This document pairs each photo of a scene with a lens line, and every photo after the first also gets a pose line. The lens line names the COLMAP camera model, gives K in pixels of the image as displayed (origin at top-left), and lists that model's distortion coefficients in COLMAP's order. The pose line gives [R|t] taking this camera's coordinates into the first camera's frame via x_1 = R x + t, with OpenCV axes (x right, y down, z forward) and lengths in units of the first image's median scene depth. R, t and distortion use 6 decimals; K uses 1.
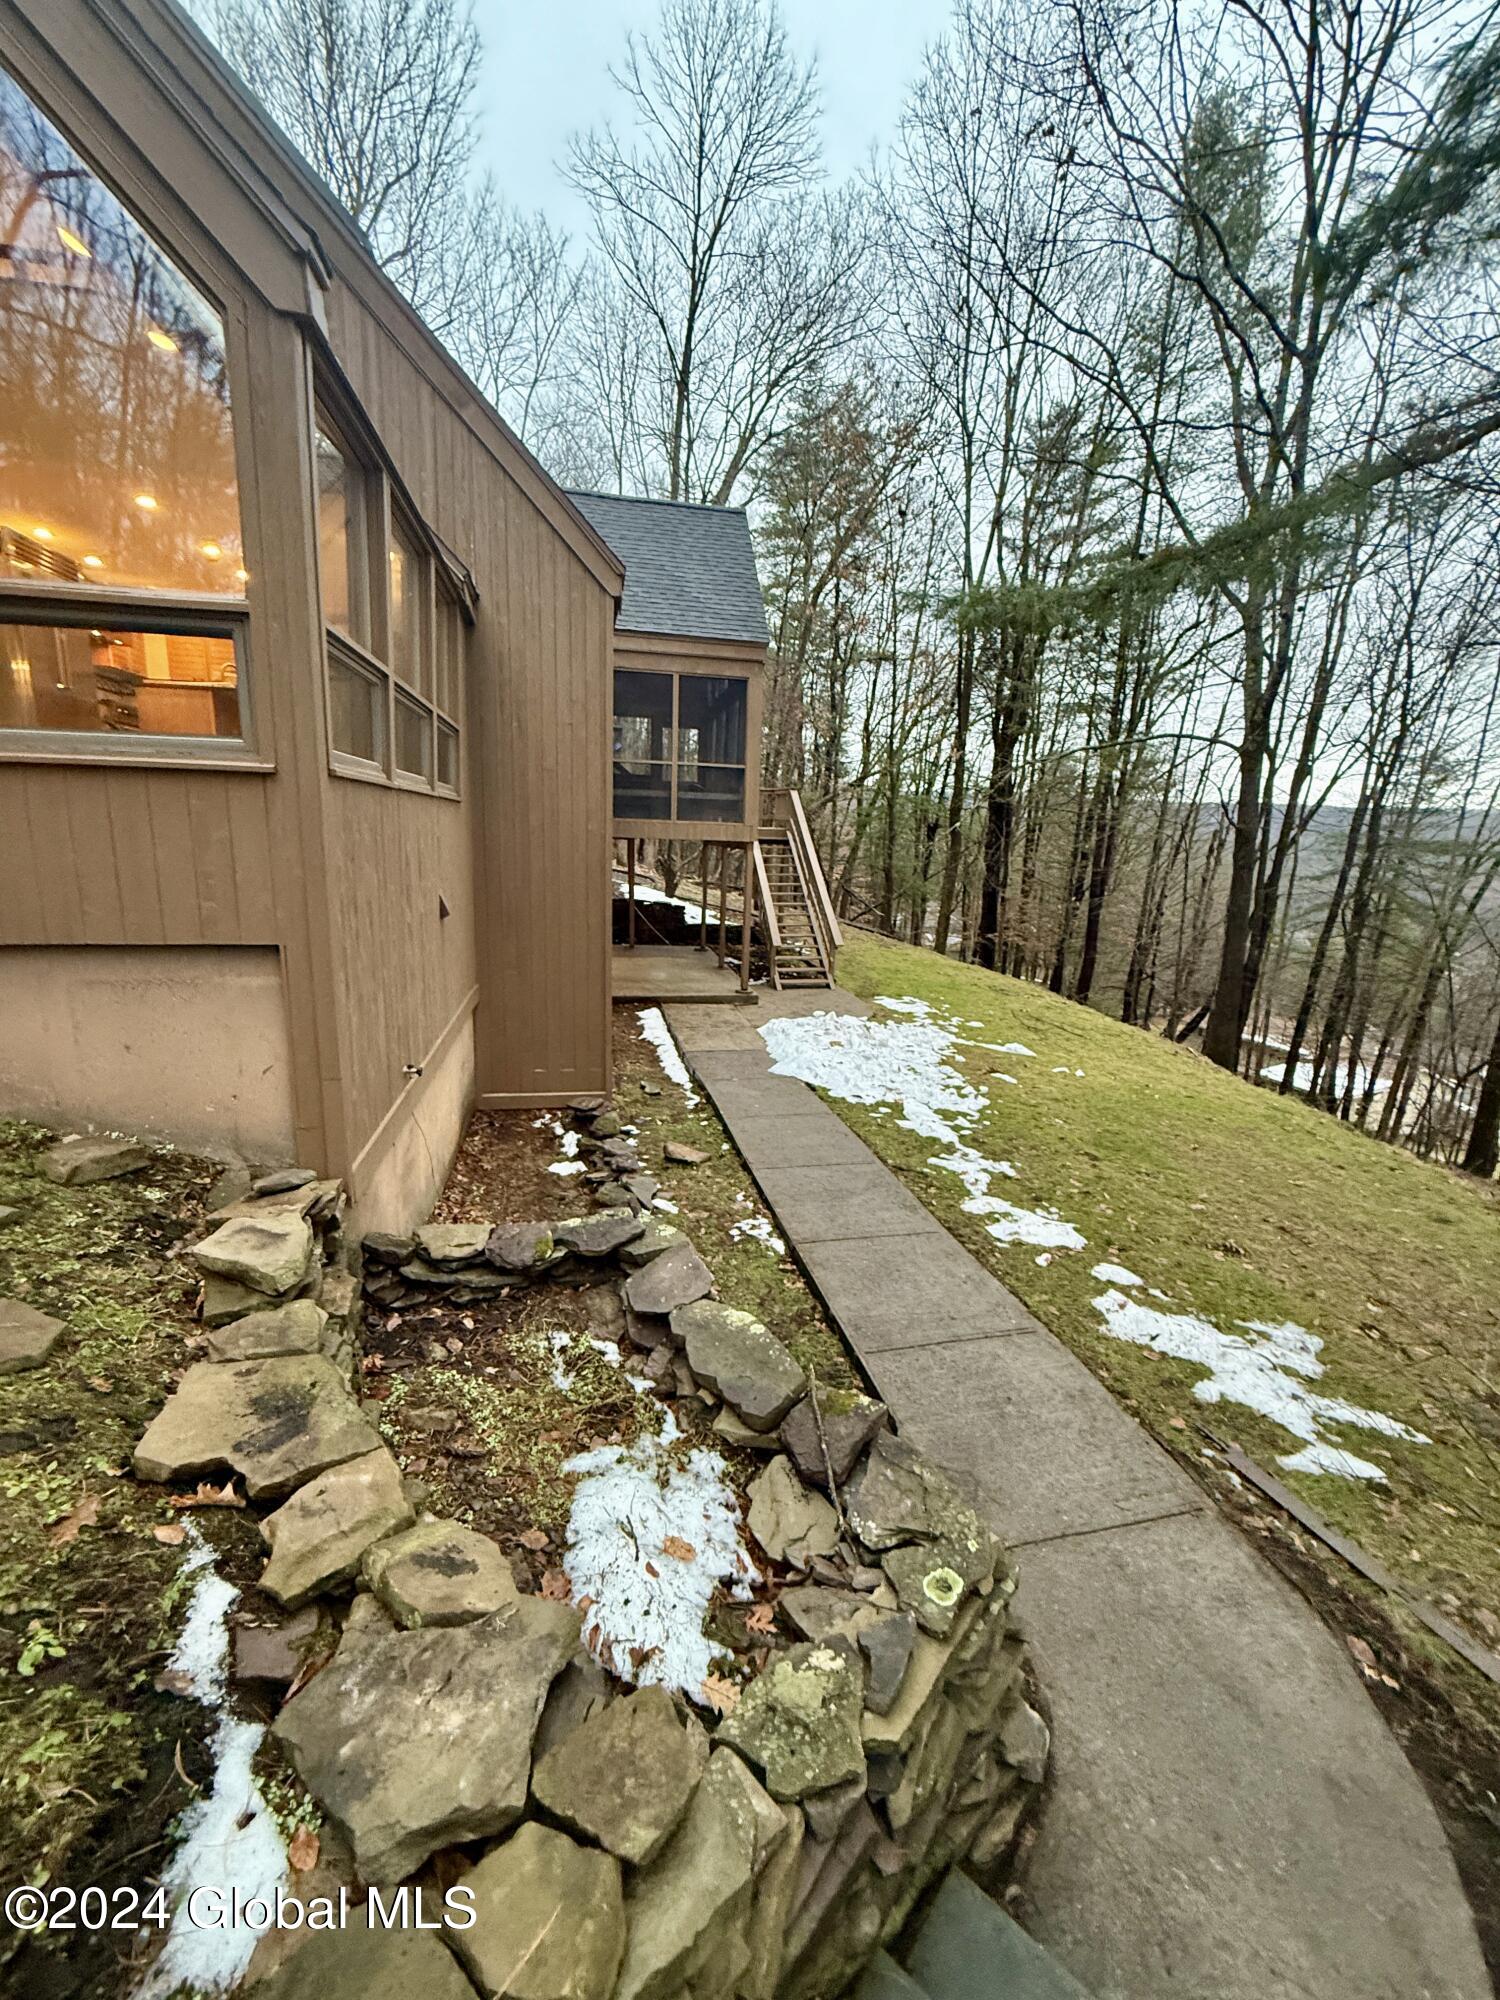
lens RADIAL K [[798.7, 0, 748.4], [0, 798.7, 995.6], [0, 0, 1]] dist [-0.001729, 0.000855]
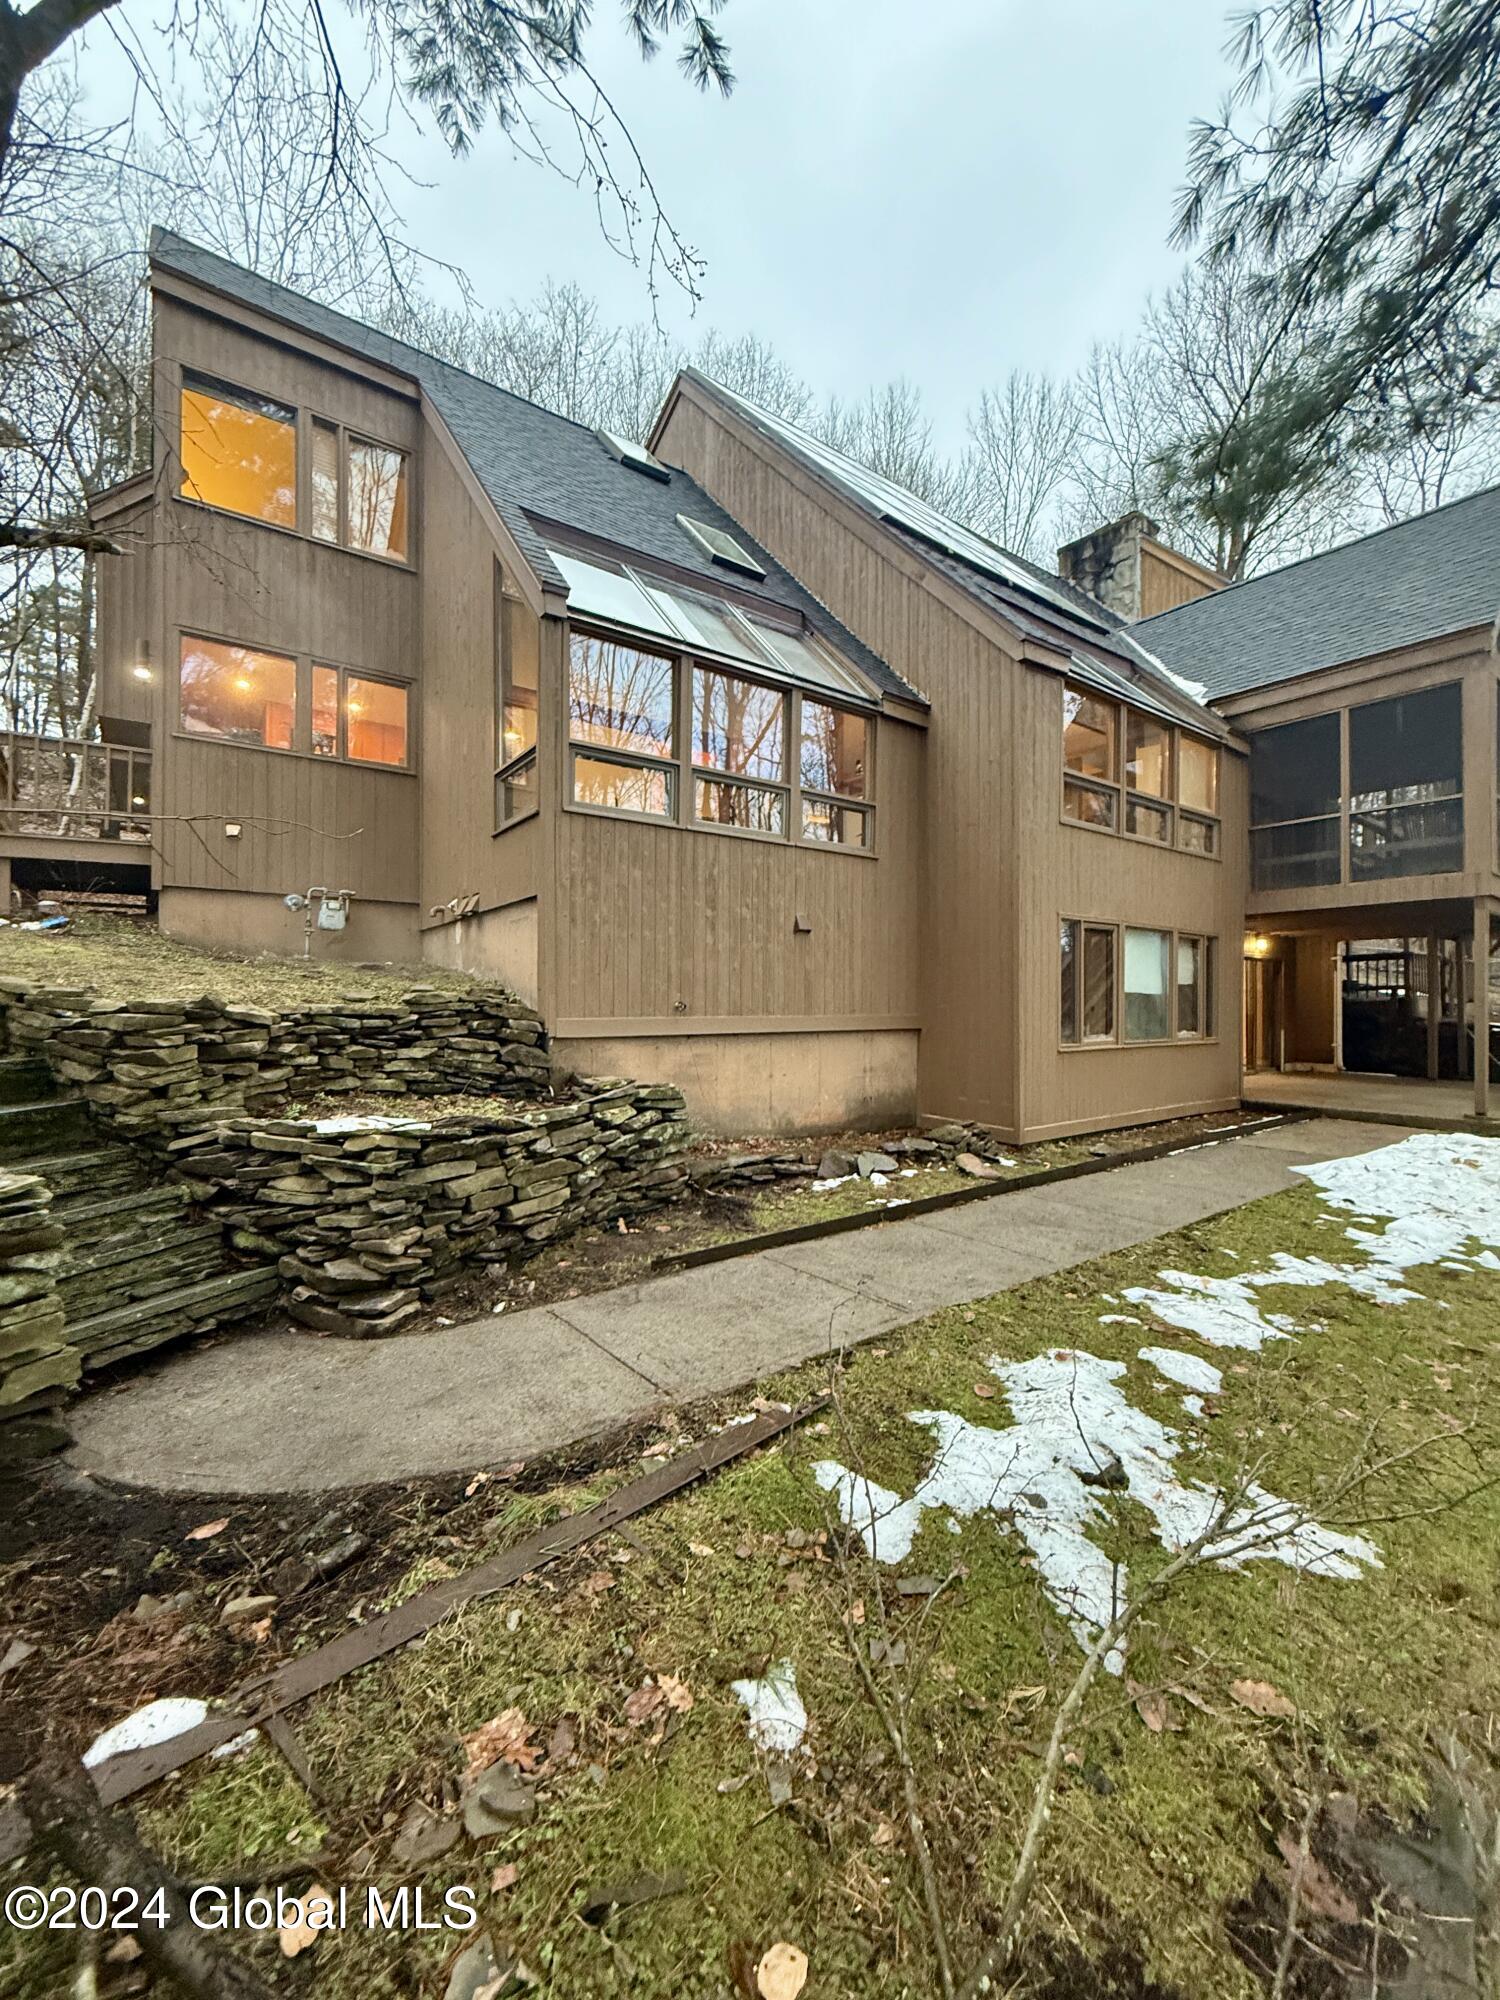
lens RADIAL K [[798.7, 0, 750.0], [0, 798.7, 999.3], [0, 0, 1]] dist [-0.001729, 0.000855]
pose [[0.427992, -0.034825, -0.903111, 0.880531], [-0.166857, 0.979035, -0.116828, 0.204801], [0.888246, 0.200692, 0.413209, 0.411740]]
